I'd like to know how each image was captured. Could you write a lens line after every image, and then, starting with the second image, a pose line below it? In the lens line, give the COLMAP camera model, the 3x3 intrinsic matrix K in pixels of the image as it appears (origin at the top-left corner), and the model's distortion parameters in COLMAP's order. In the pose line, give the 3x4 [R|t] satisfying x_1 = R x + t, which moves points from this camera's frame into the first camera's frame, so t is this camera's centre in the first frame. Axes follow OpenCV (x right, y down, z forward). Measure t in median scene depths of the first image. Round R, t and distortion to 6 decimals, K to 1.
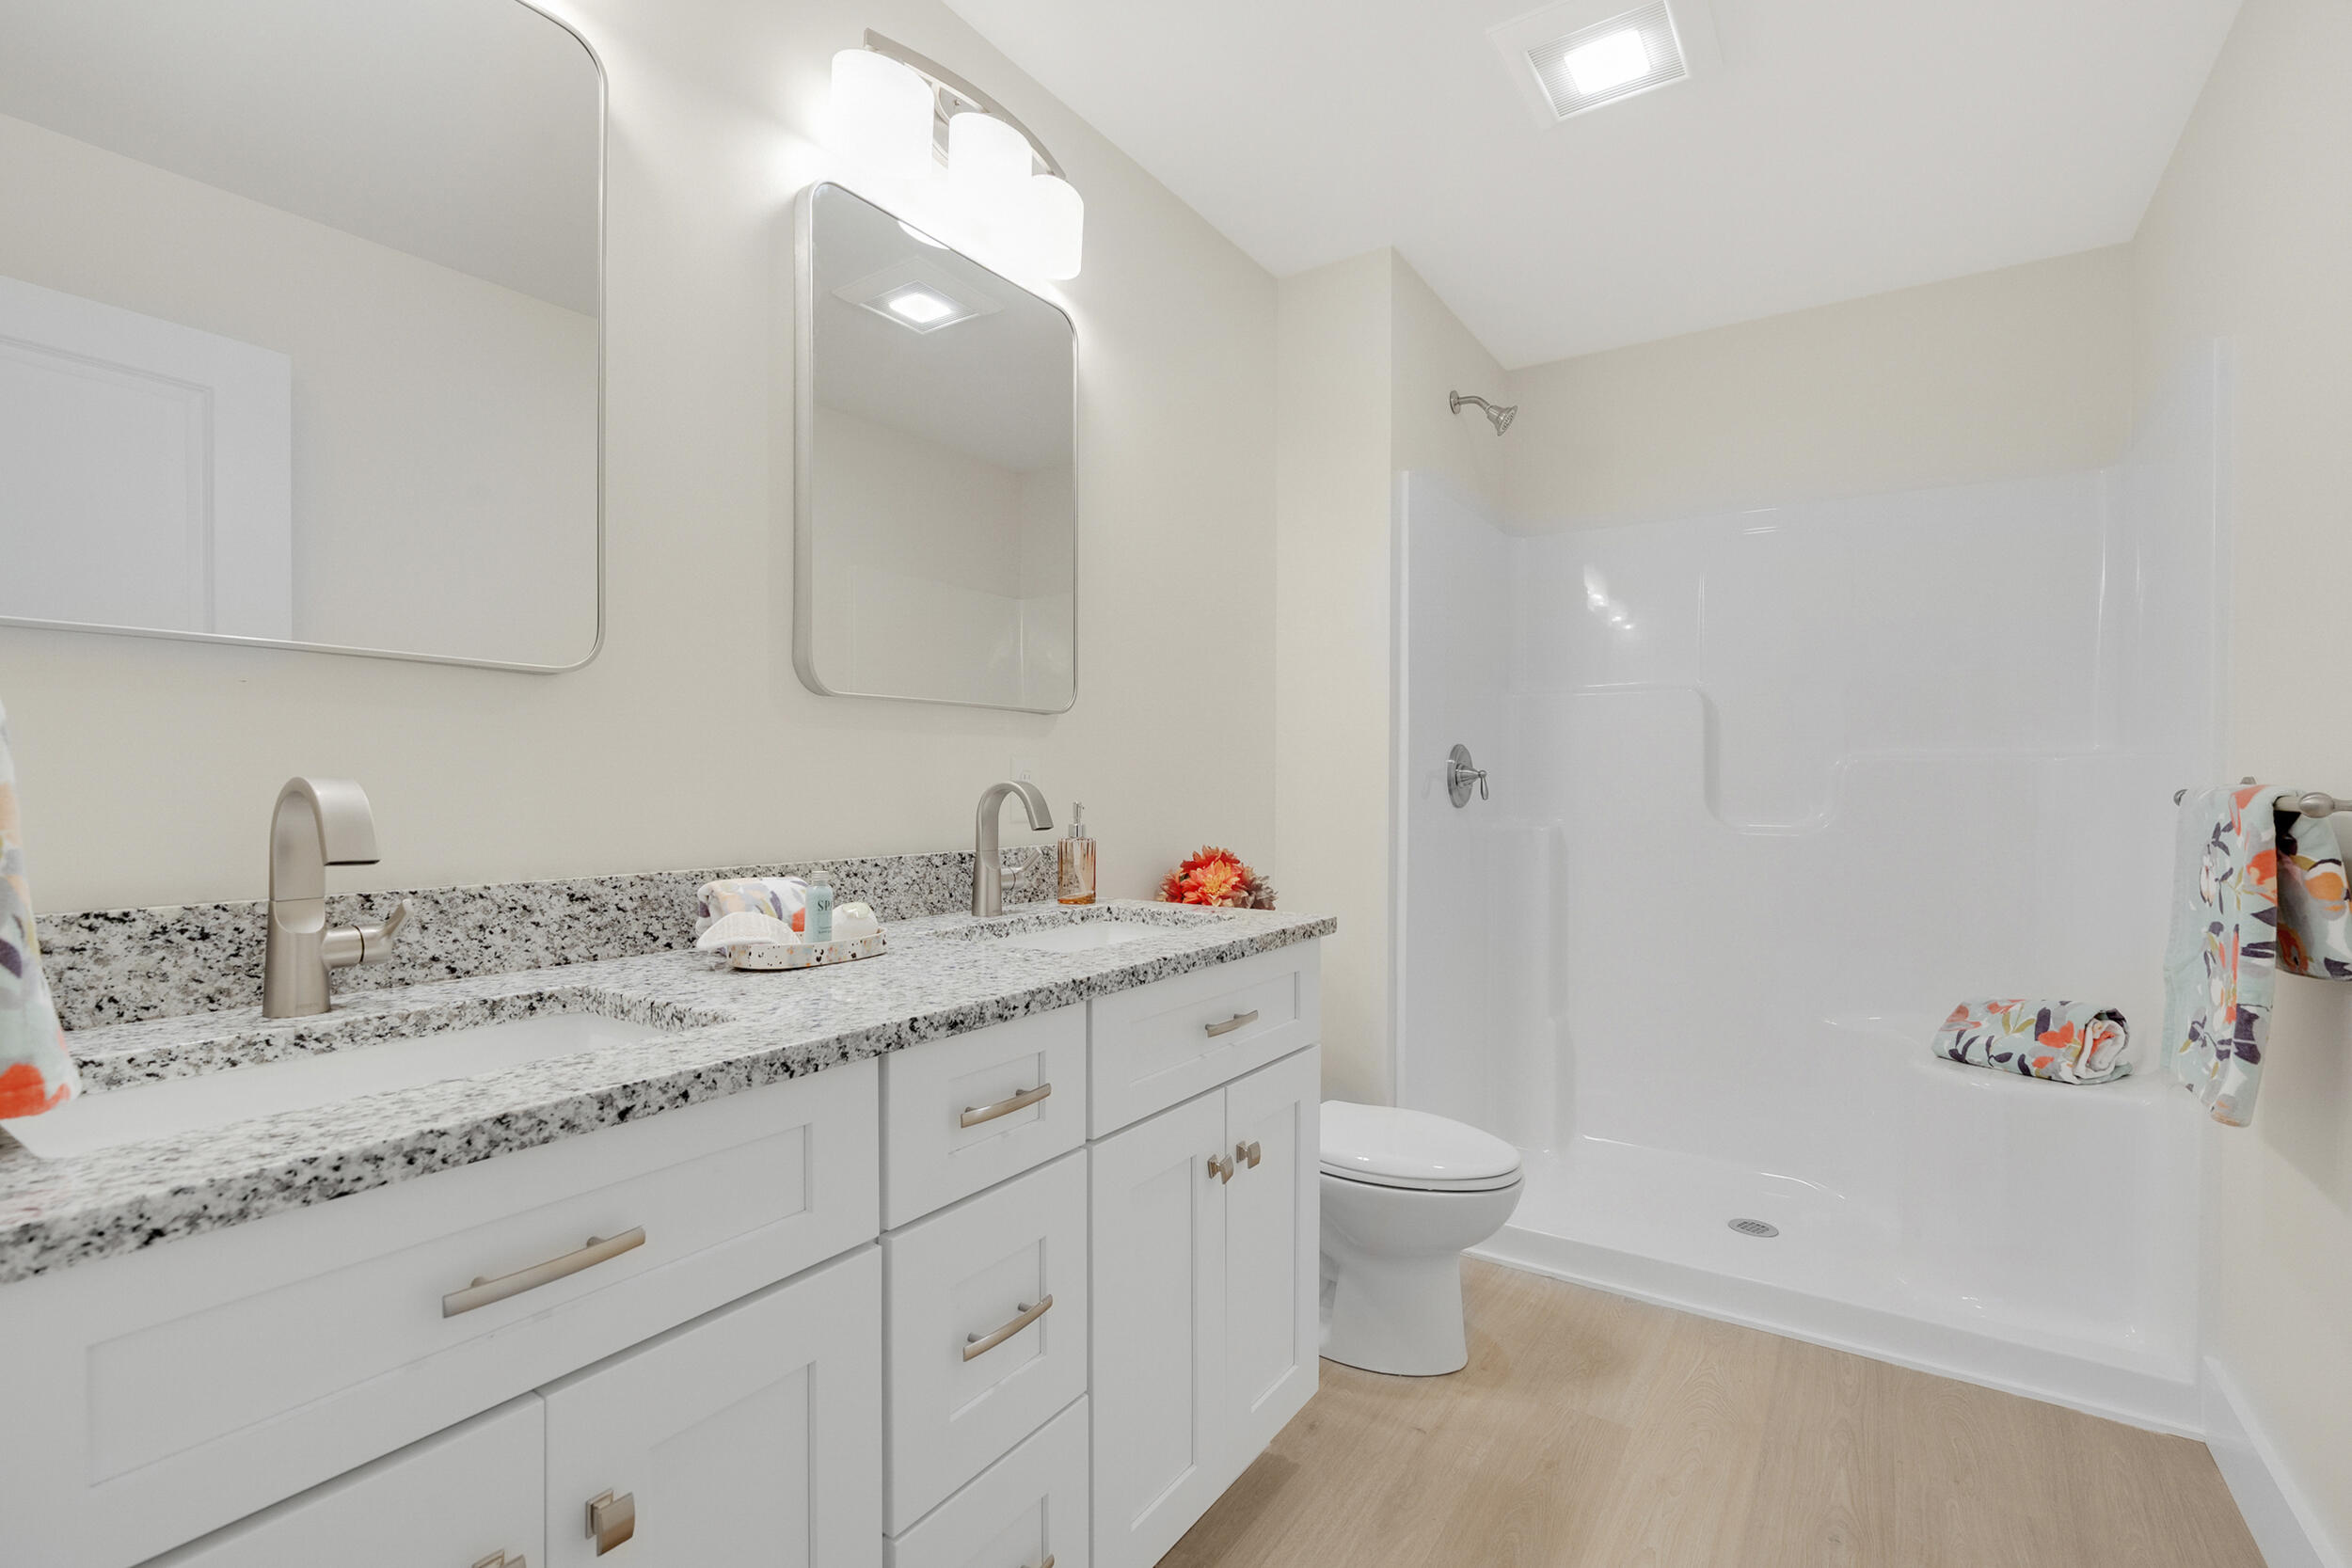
lens RADIAL K [[1064.8, 0, 1174.8], [0, 1064.8, 769.5], [0, 0, 1]] dist [-0.002834, -0.000014]
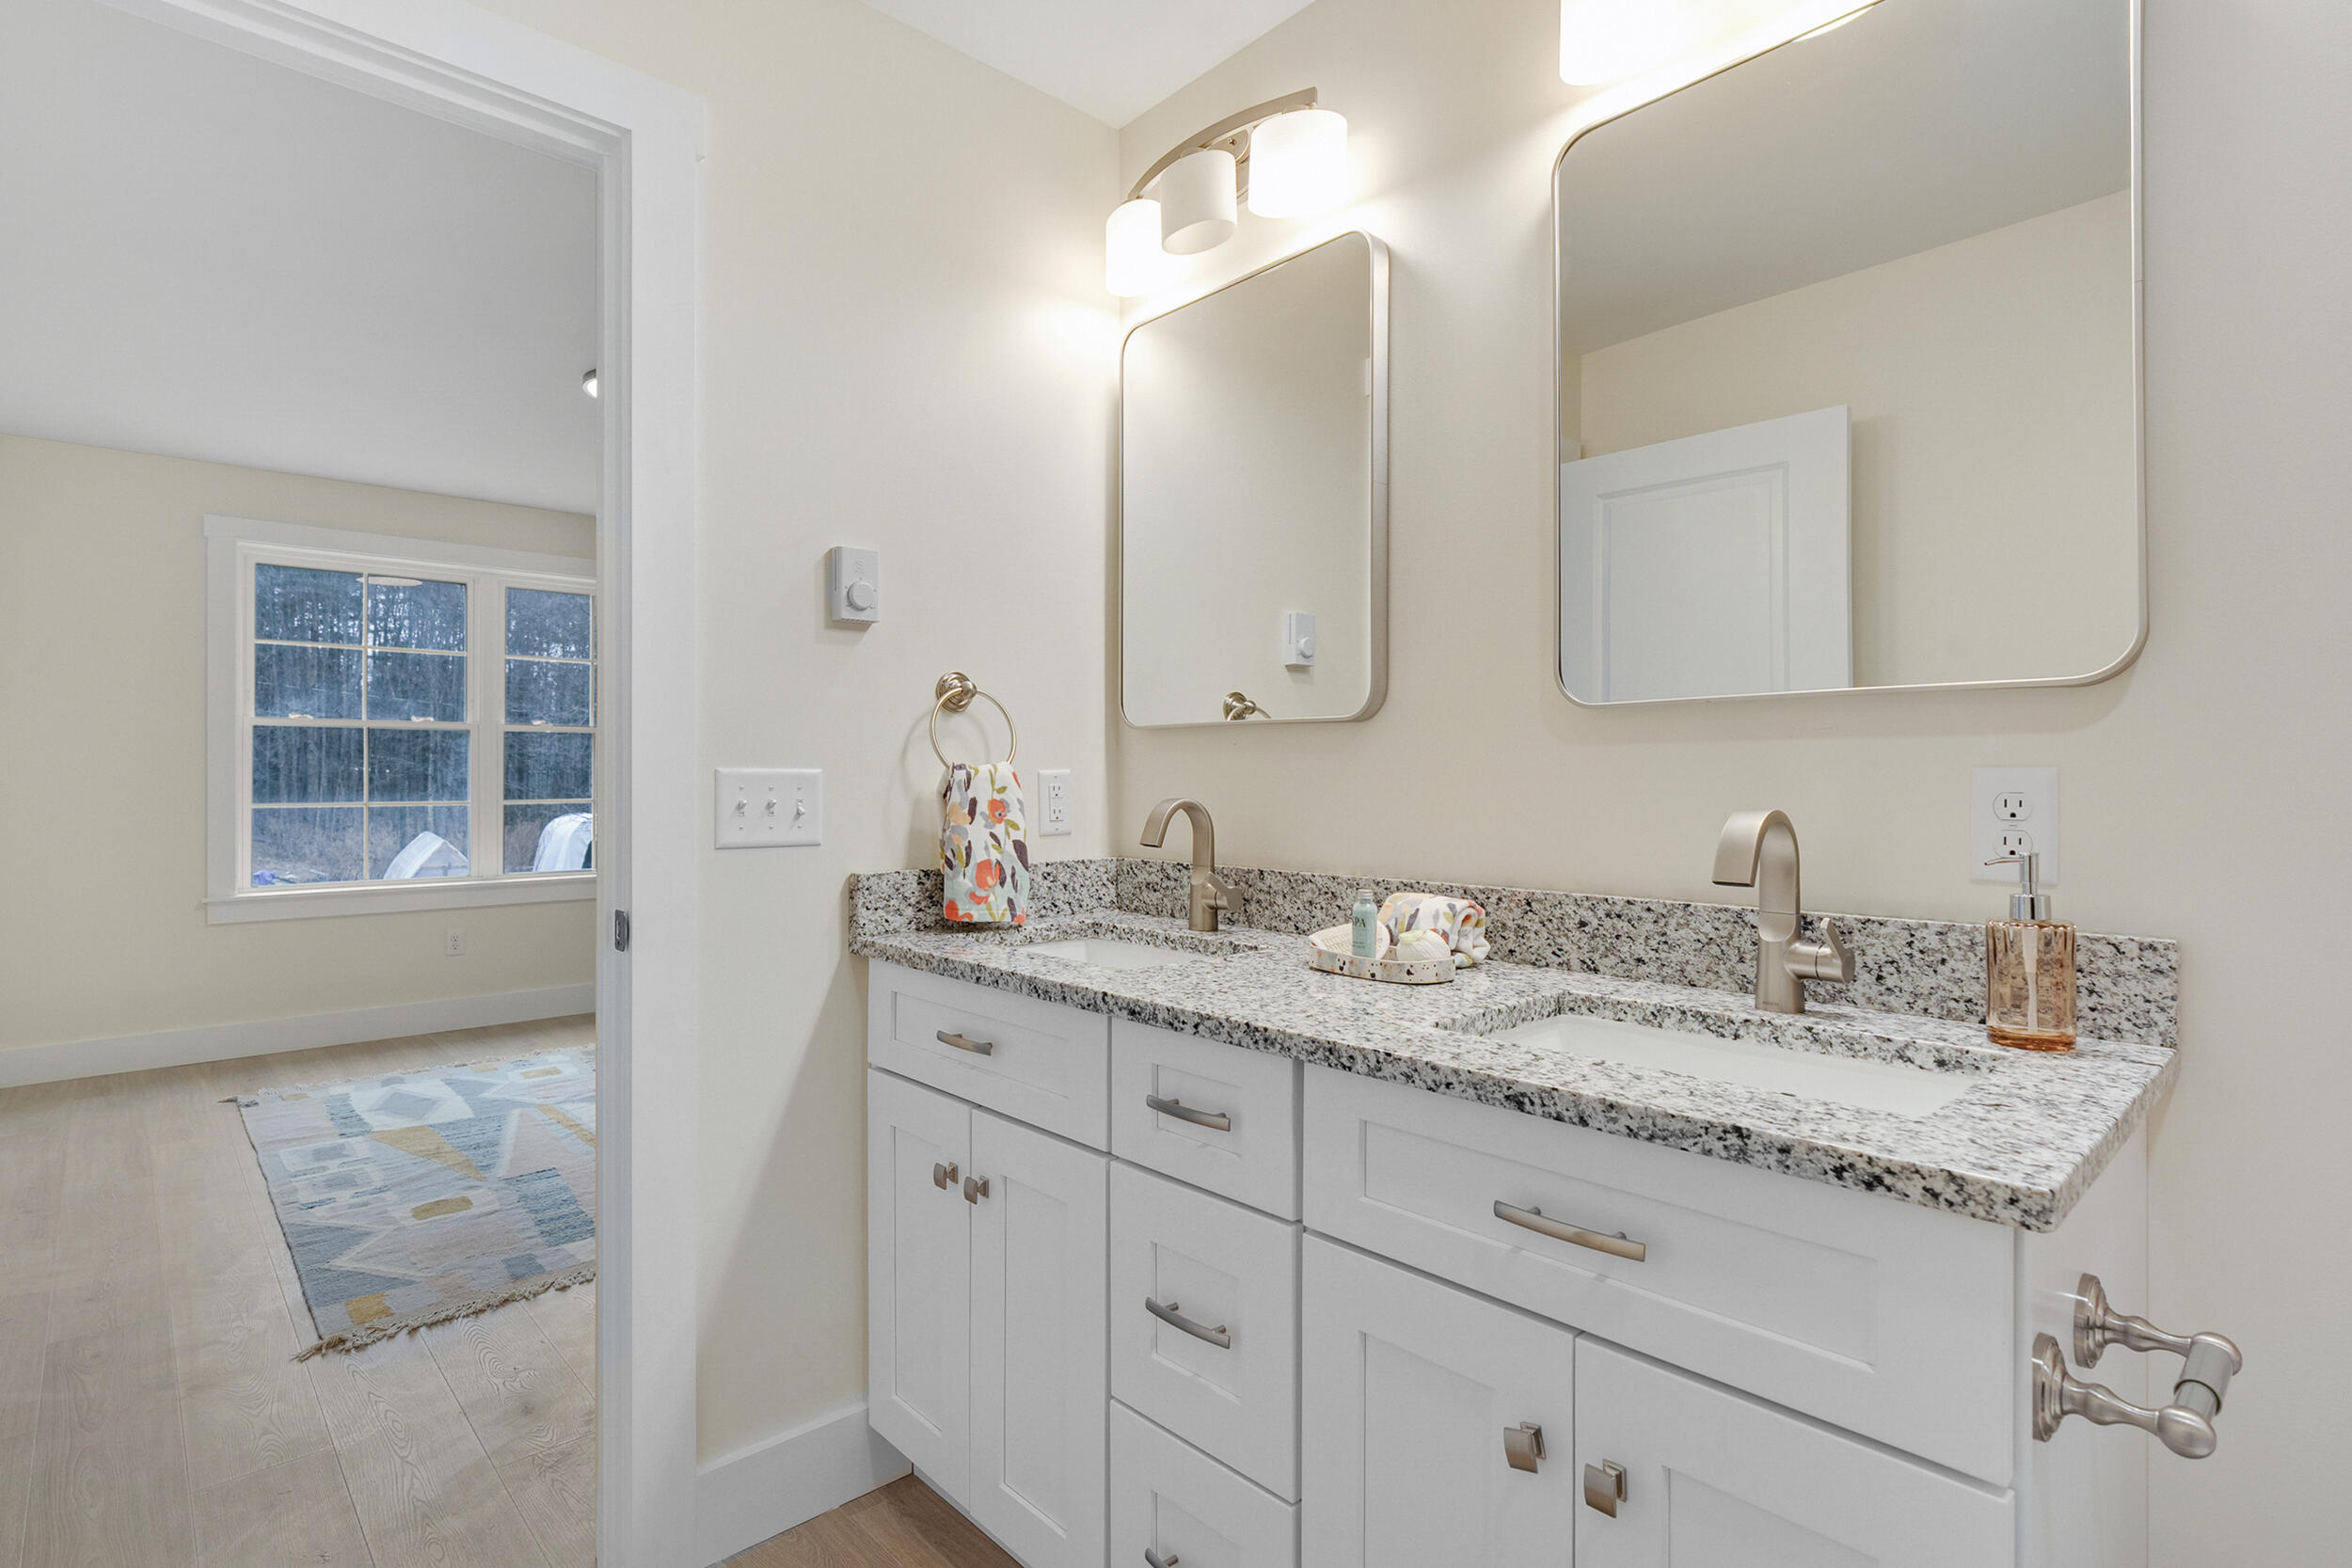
lens RADIAL K [[1100.7, 0, 1176.0], [0, 1100.7, 784.0], [0, 0, 1]] dist [-0.003362, -0.000136]
pose [[-0.215394, -0.004425, -0.976517, 0.819154], [0.008813, 0.999940, -0.006475, -0.005081], [0.976488, -0.010001, -0.215342, 1.096992]]
